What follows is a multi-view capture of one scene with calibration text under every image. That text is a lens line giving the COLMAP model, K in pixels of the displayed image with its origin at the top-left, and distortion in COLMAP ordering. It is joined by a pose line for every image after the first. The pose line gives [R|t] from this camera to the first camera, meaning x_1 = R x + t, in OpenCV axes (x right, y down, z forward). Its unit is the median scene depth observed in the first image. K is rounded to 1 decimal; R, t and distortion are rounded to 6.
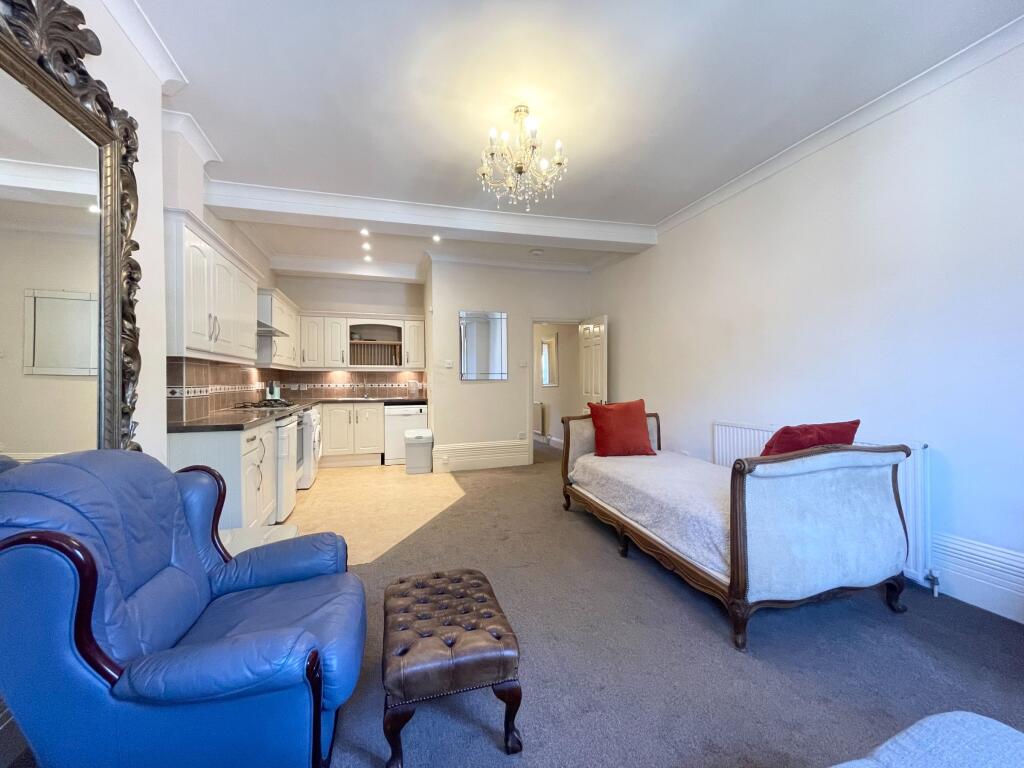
lens RADIAL K [[415.3, 0, 508.2], [0, 415.3, 383.7], [0, 0, 1]] dist [0.002688, -0.000015]
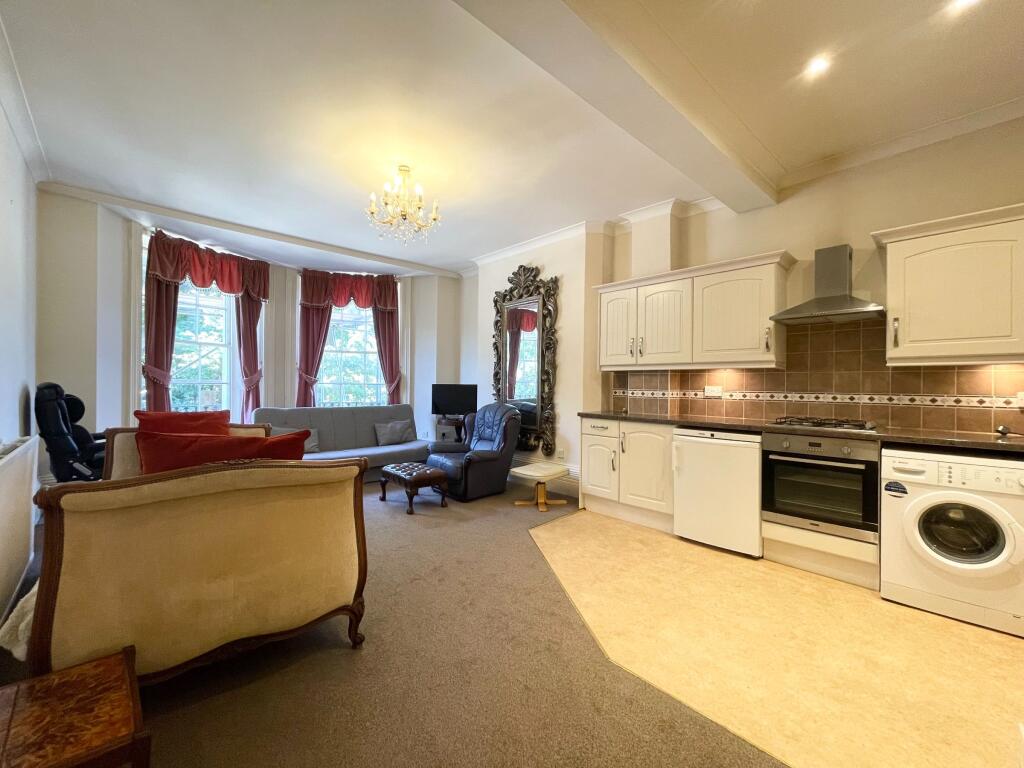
lens RADIAL K [[415.3, 0, 508.2], [0, 415.3, 383.7], [0, 0, 1]] dist [0.002688, -0.000015]
pose [[-0.896758, -0.006651, -0.442472, 0.148851], [-0.010311, 0.999930, 0.005866, -0.009991], [0.442402, 0.009823, -0.896763, 1.124935]]
